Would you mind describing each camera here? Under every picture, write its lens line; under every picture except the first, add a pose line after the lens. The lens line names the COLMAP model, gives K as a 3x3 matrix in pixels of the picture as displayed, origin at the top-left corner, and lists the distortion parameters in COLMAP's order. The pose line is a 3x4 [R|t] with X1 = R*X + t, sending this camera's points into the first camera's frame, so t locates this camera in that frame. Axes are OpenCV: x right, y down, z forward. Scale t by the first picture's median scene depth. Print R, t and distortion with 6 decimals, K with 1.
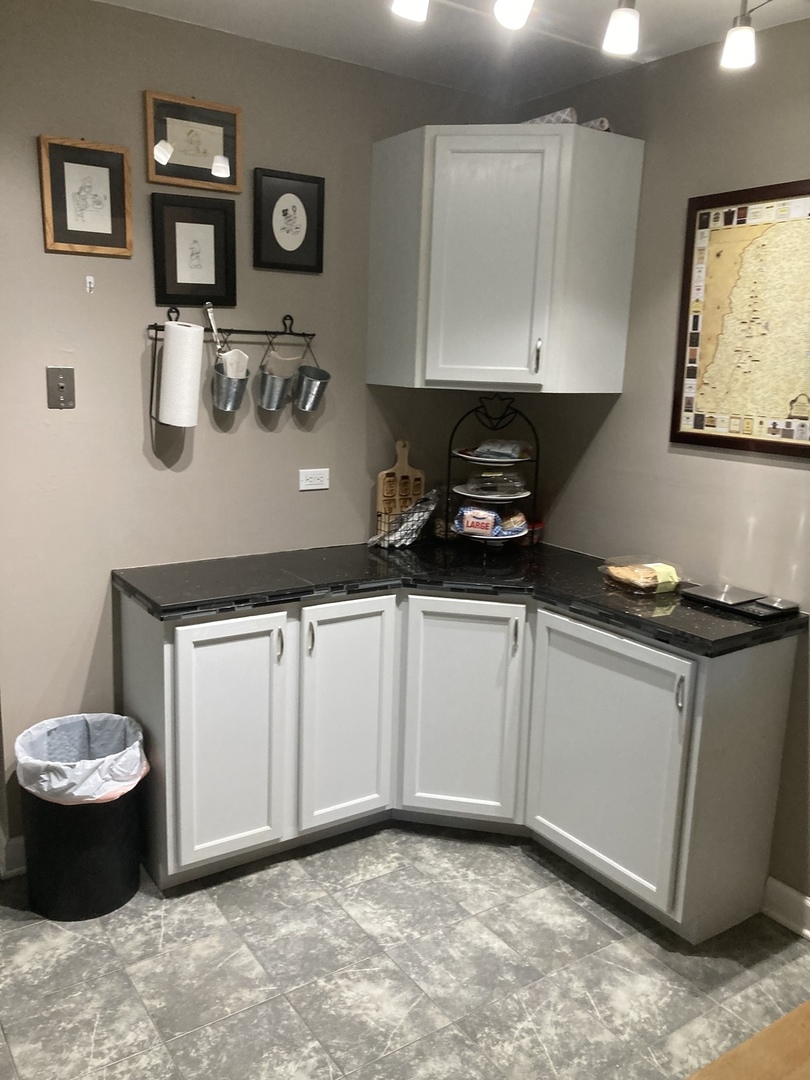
lens RADIAL K [[897.1, 0, 398.9], [0, 897.1, 545.7], [0, 0, 1]] dist [0.019296, -0.019159]
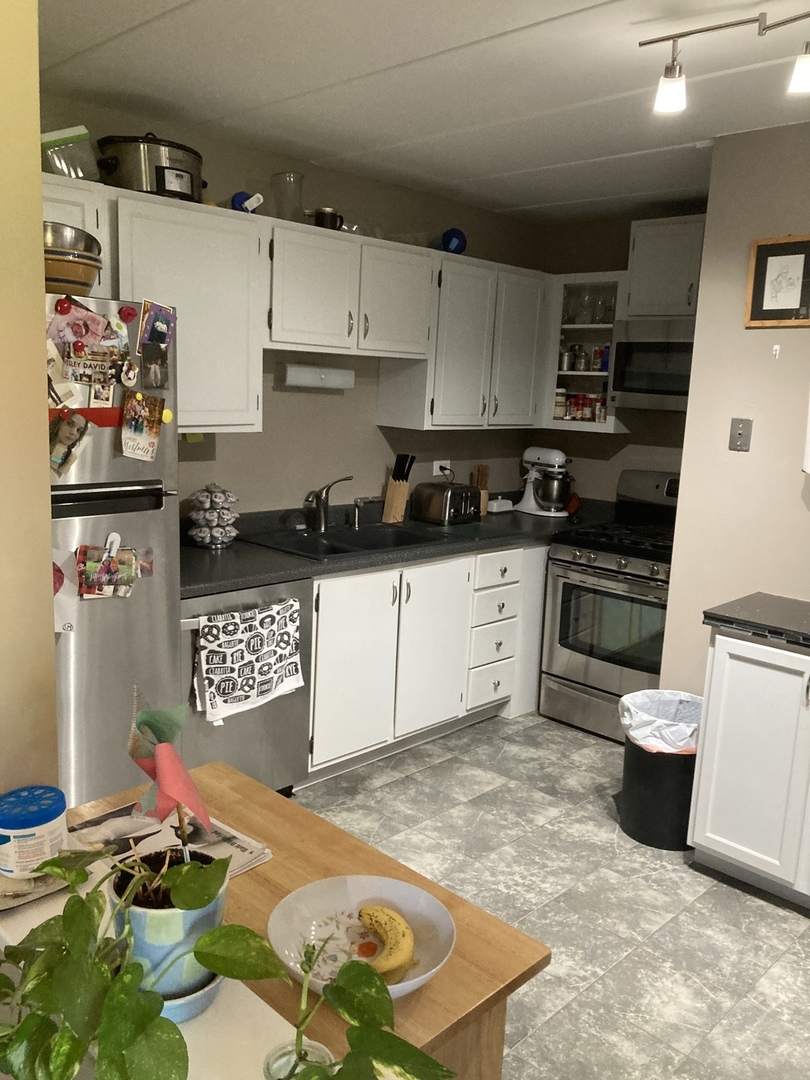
lens RADIAL K [[897.1, 0, 385.1], [0, 897.1, 549.7], [0, 0, 1]] dist [0.019296, -0.019159]
pose [[0.187777, 0.156687, -0.969633, 0.764765], [-0.238716, 0.964875, 0.109689, -0.041112], [0.952761, 0.210870, 0.218585, 0.289907]]
